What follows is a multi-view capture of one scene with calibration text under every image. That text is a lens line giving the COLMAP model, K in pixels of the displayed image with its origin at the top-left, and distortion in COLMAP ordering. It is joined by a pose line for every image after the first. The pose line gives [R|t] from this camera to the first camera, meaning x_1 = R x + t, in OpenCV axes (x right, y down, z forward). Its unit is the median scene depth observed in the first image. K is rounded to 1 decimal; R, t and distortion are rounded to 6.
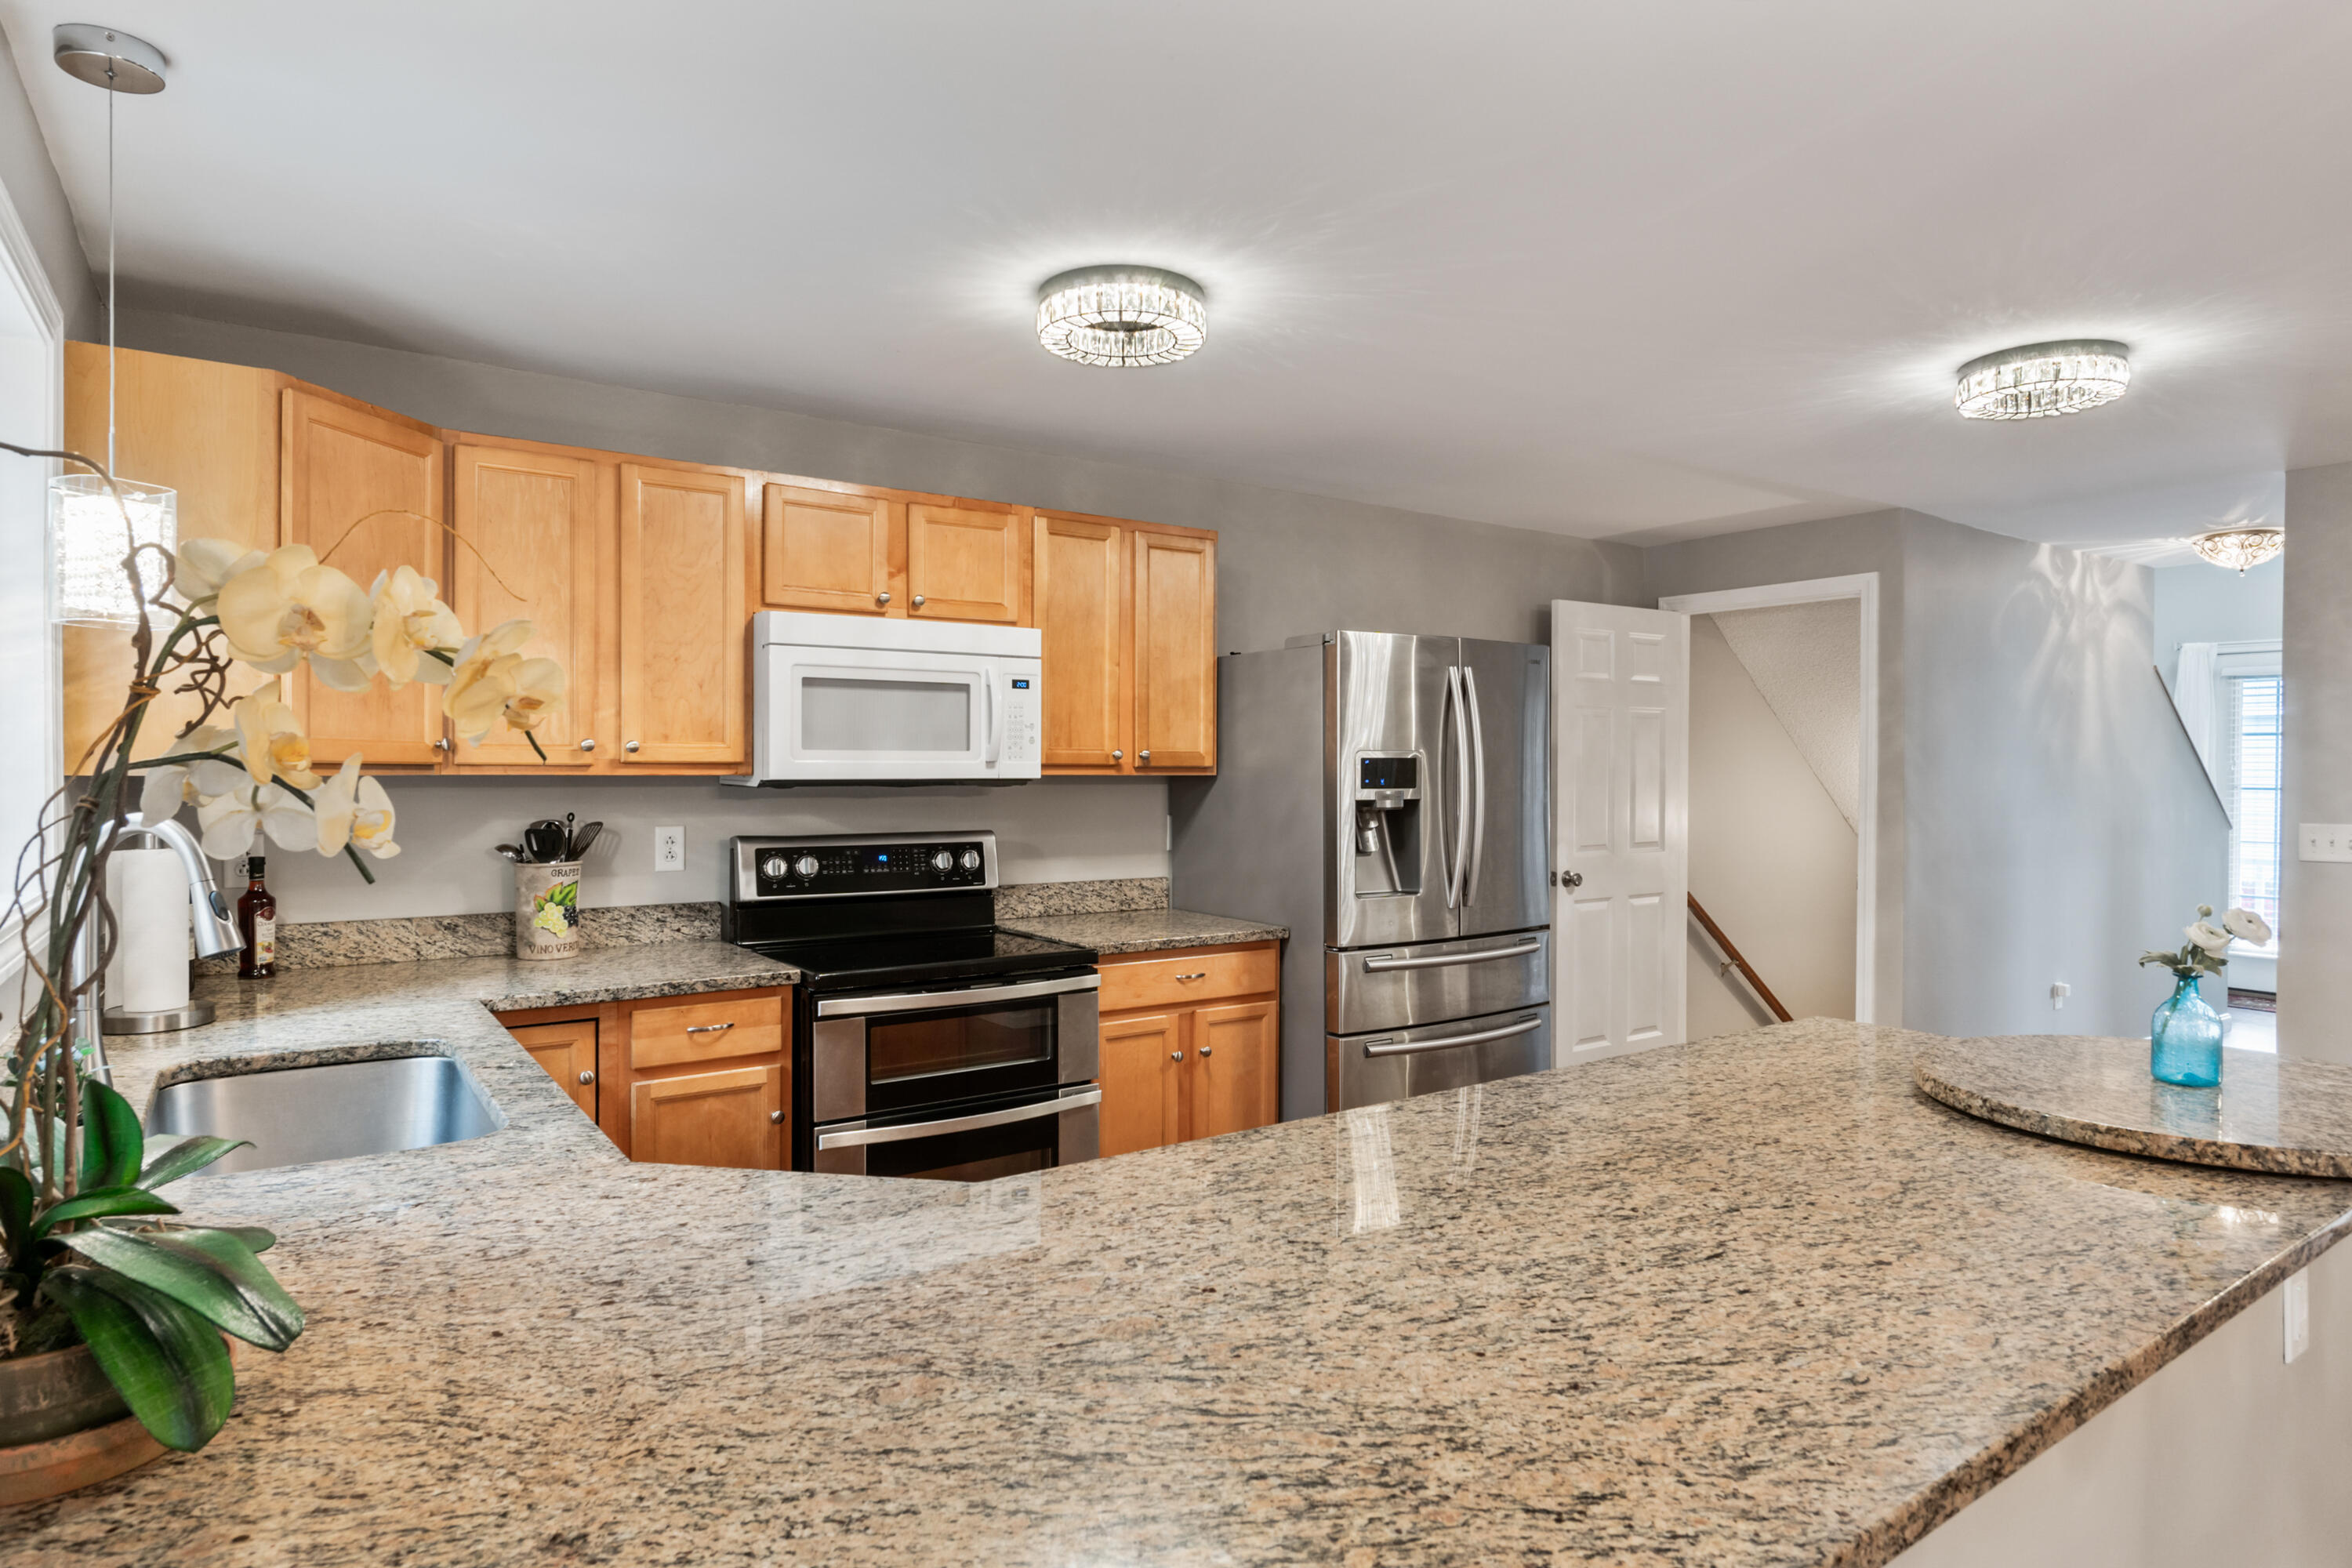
lens RADIAL K [[1337.1, 0, 1184.7], [0, 1337.1, 791.6], [0, 0, 1]] dist [-0.007458, -0.002013]
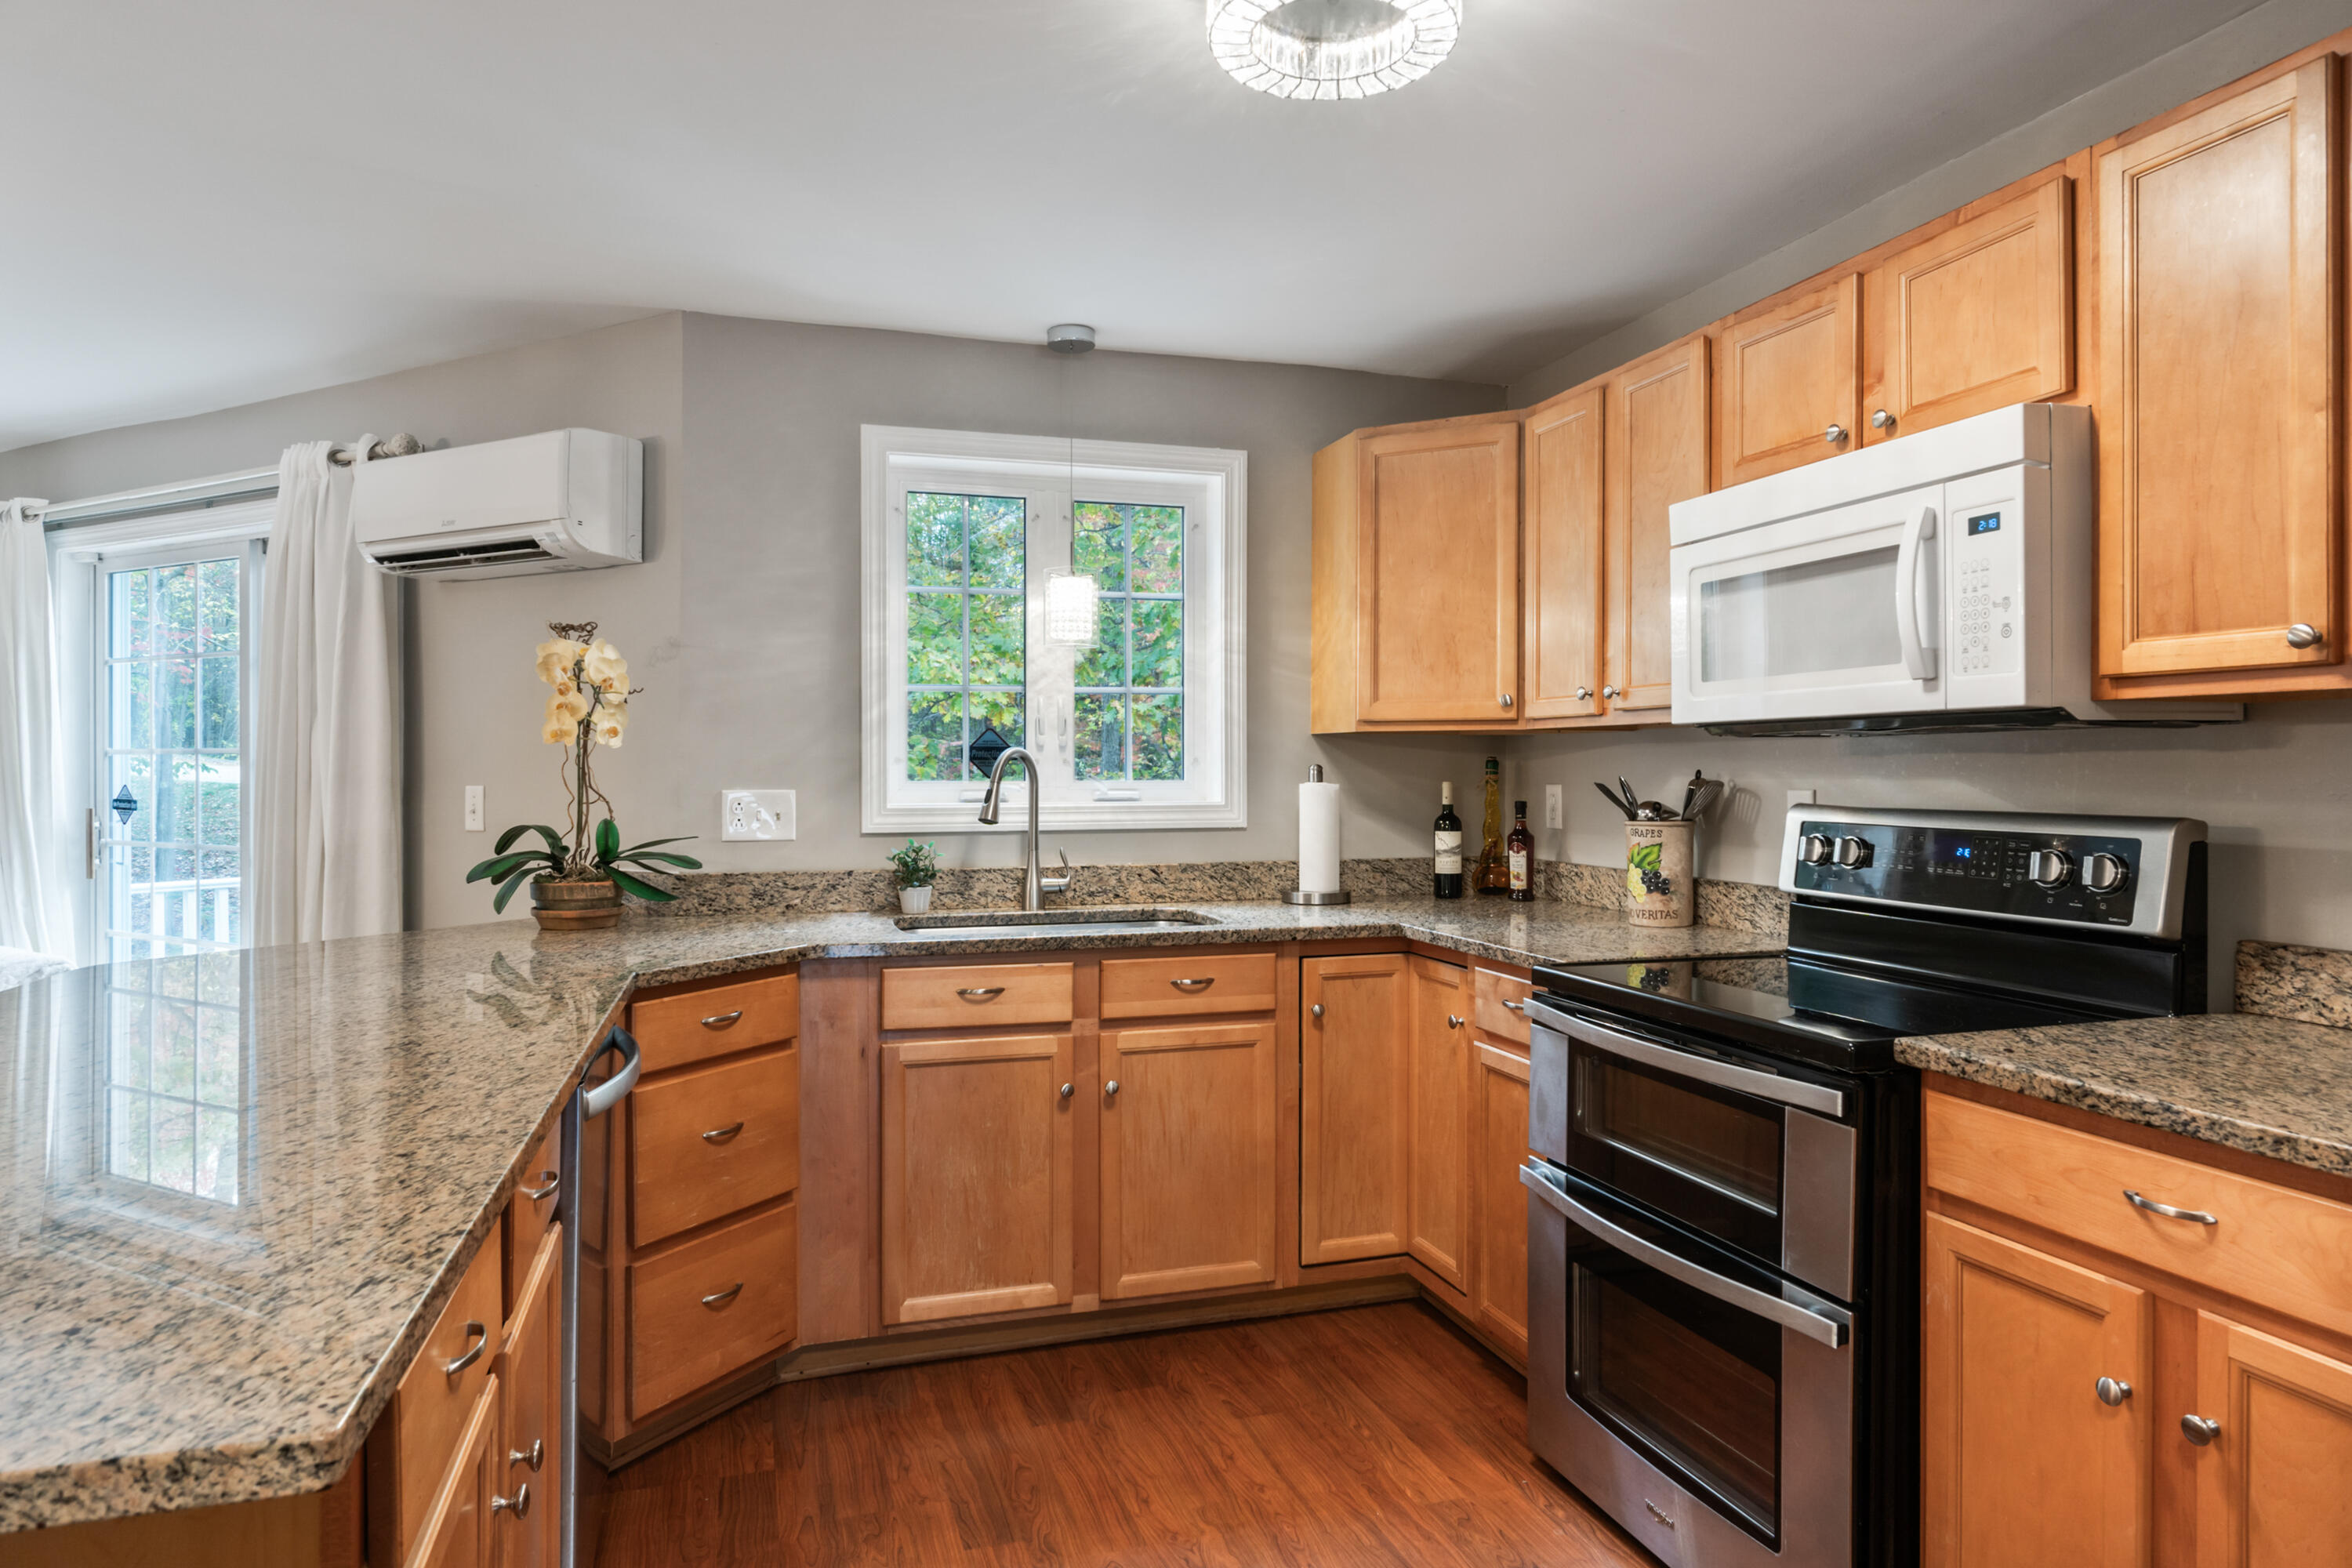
lens RADIAL K [[1379.8, 0, 1178.2], [0, 1379.8, 774.8], [0, 0, 1]] dist [-0.001547, -0.003128]
pose [[-0.313167, -0.000124, -0.949698, 0.448057], [-0.019399, 0.999792, 0.006266, 0.017349], [0.949500, 0.020386, -0.313104, 0.822849]]
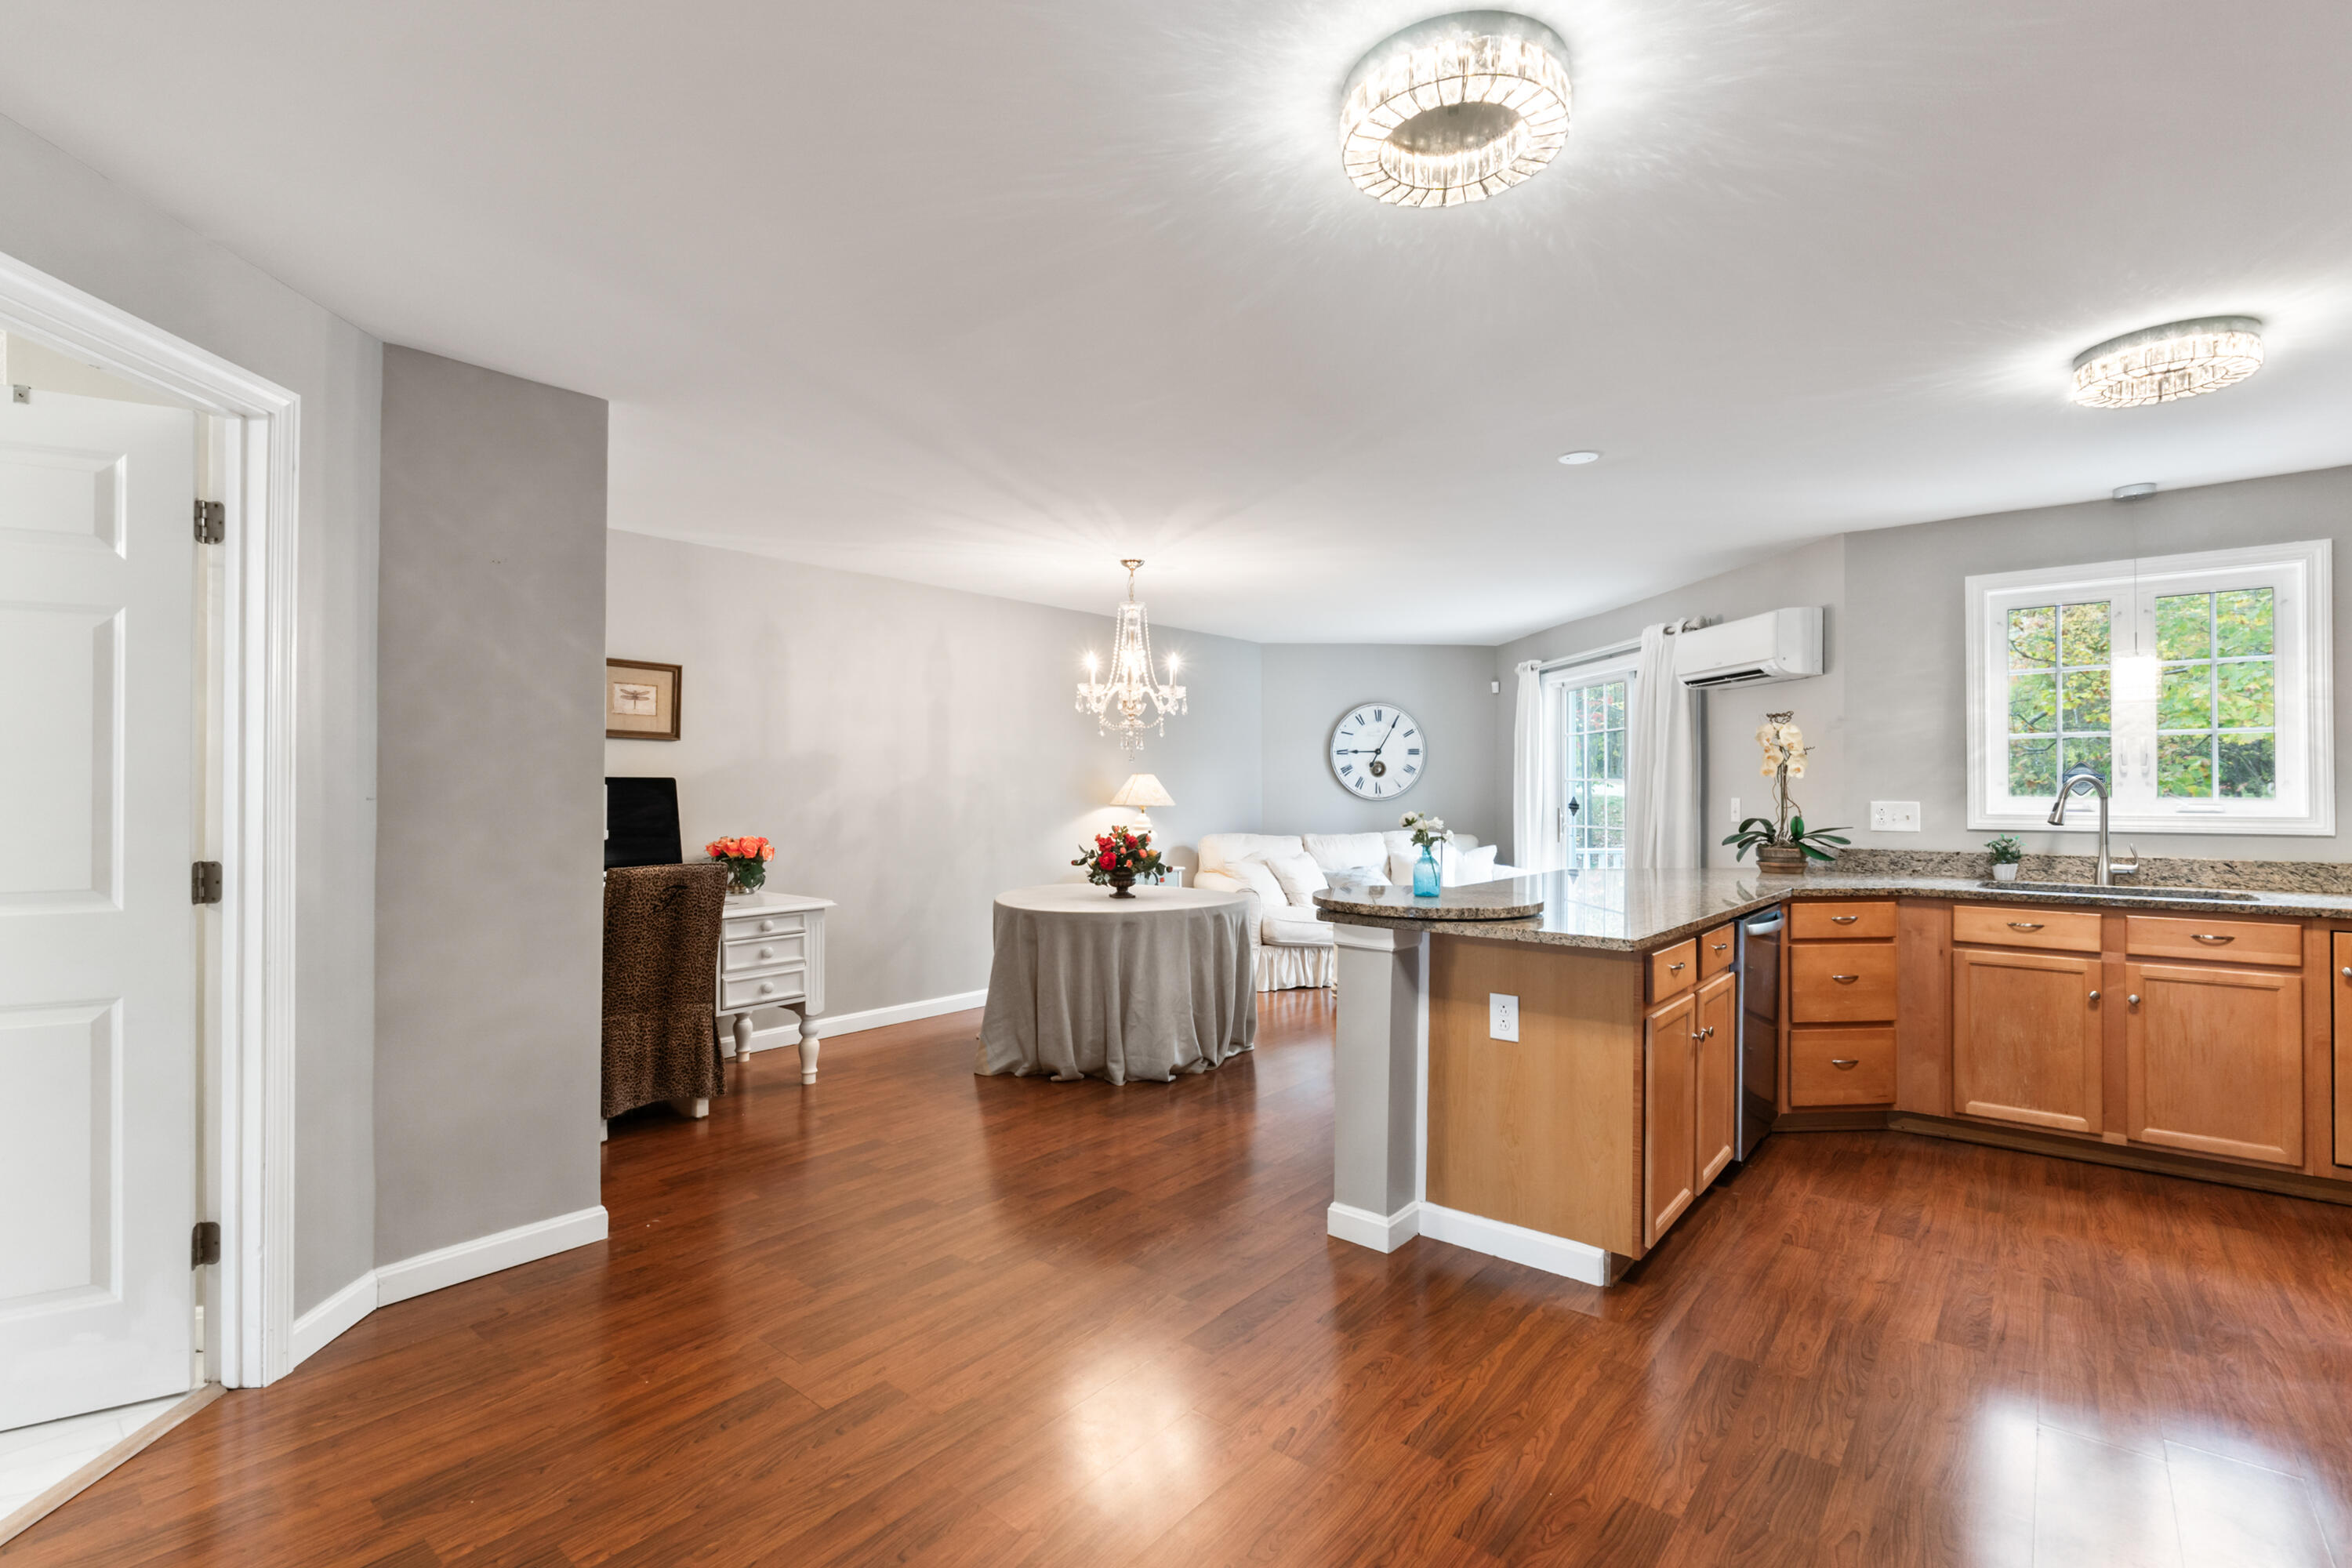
lens RADIAL K [[1058.5, 0, 1176.6], [0, 1058.5, 777.5], [0, 0, 1]] dist [-0.010768, 0.001353]
pose [[-0.969012, -0.005300, -0.246957, 0.733029], [-0.007593, 0.999936, 0.008330, 0.007947], [0.246897, 0.009947, -0.968991, 1.205696]]
